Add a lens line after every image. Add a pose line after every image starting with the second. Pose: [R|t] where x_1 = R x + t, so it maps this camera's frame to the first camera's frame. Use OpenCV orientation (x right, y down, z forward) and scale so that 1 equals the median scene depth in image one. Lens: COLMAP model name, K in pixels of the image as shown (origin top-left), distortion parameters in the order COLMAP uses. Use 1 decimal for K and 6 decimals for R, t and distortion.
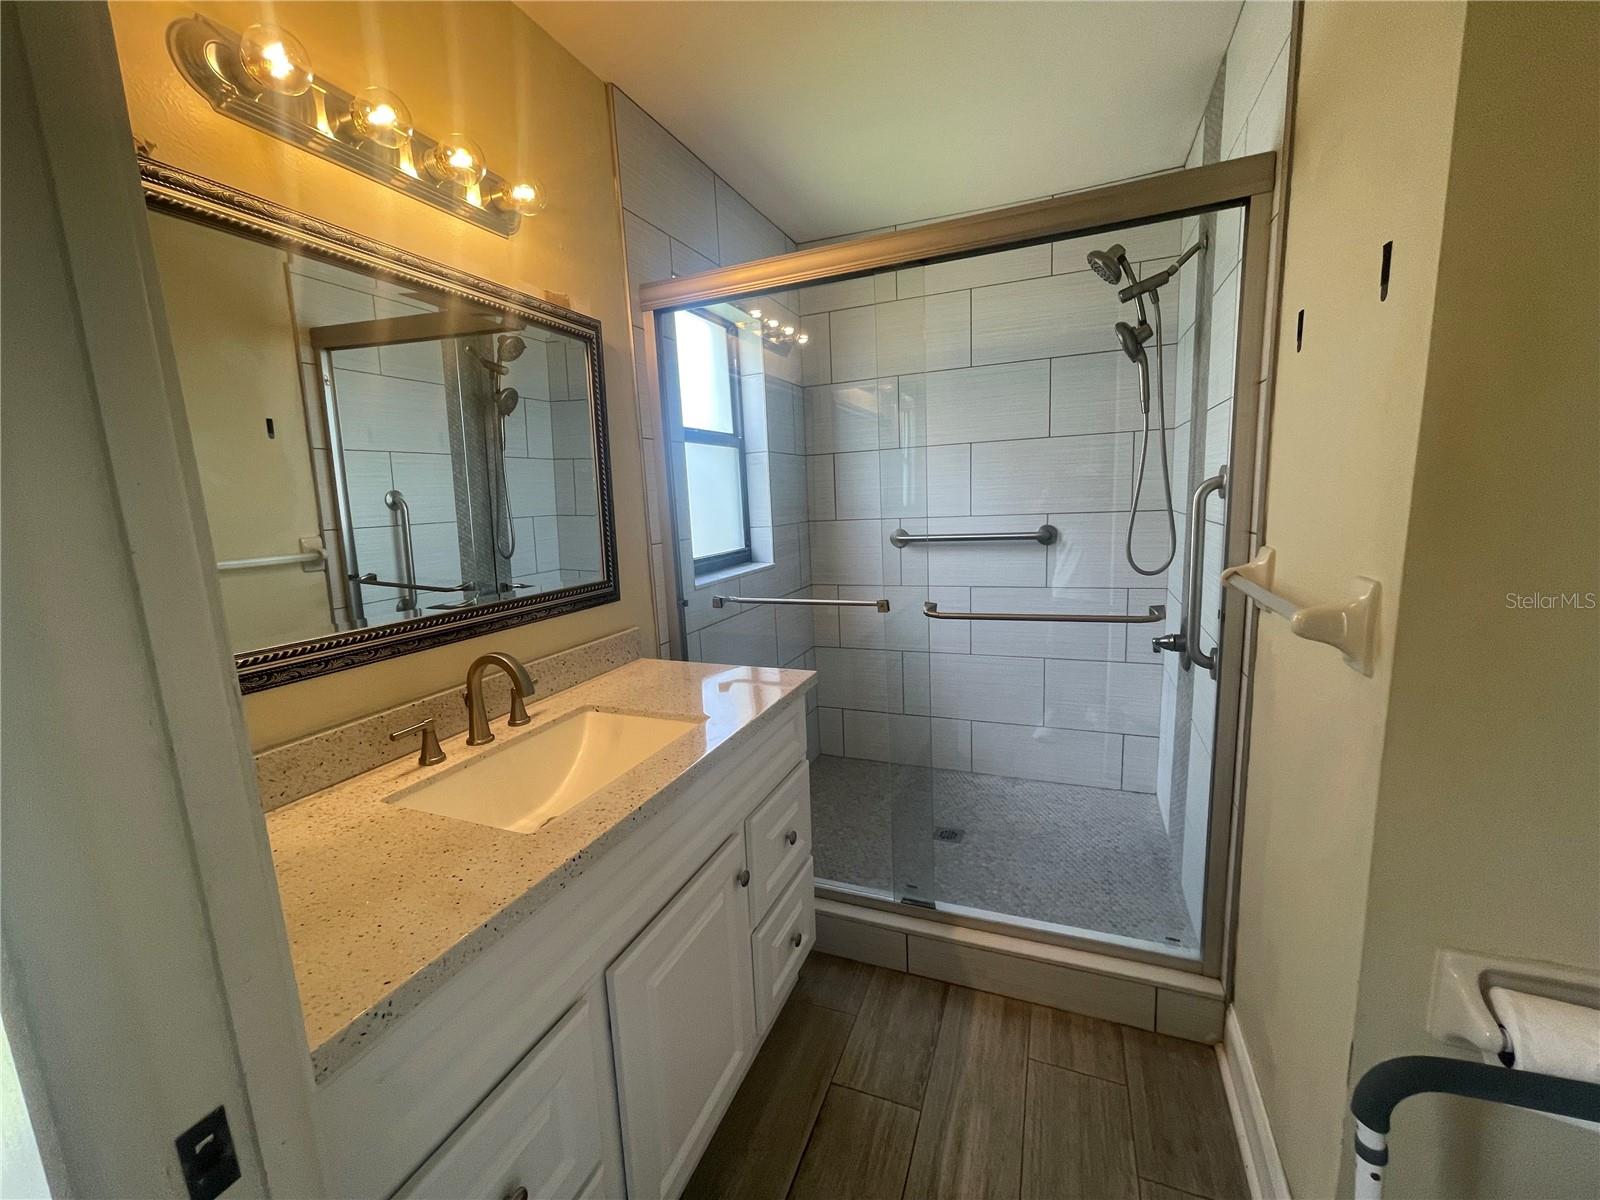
lens RADIAL K [[644.5, 0, 796.1], [0, 644.5, 601.2], [0, 0, 1]] dist [-0.001893, -0.000111]
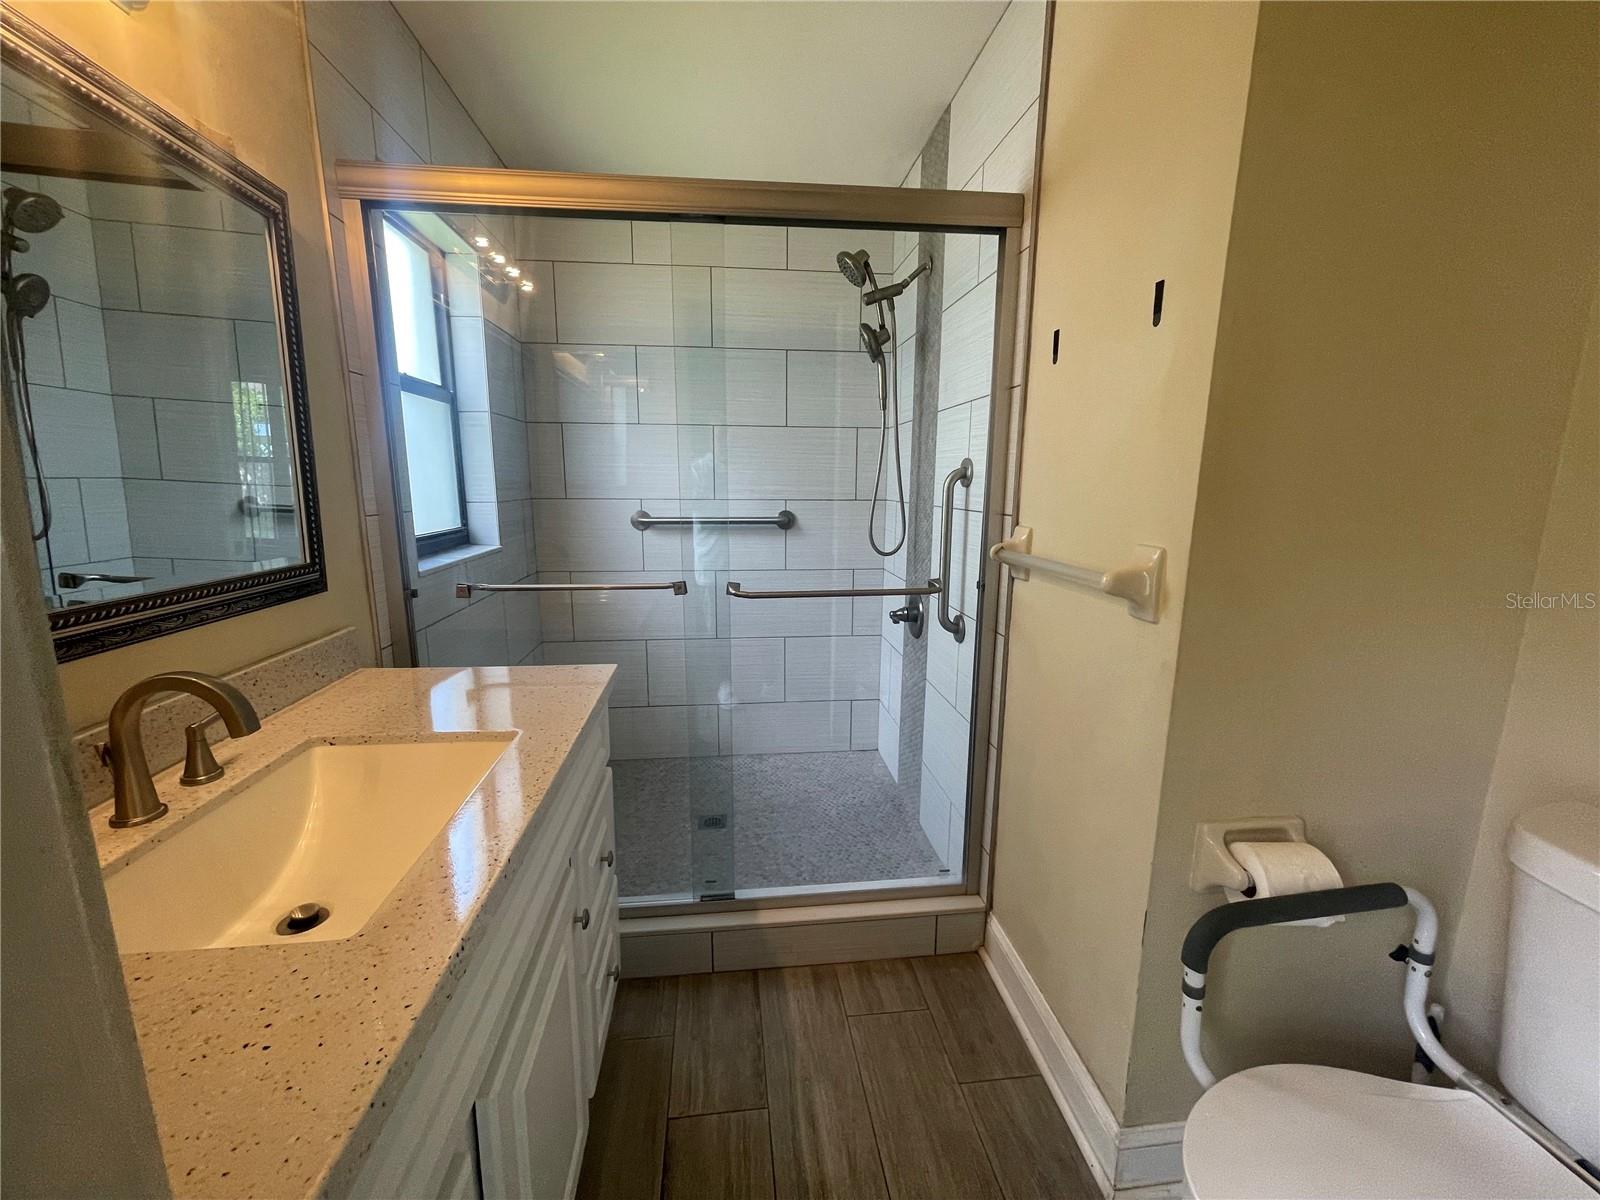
lens RADIAL K [[644.5, 0, 796.1], [0, 644.5, 601.2], [0, 0, 1]] dist [-0.001893, -0.000111]
pose [[0.875145, -0.038723, 0.482308, -0.161277], [0.032315, 0.999244, 0.021592, 0.011752], [-0.482780, -0.003310, 0.875736, 0.109470]]
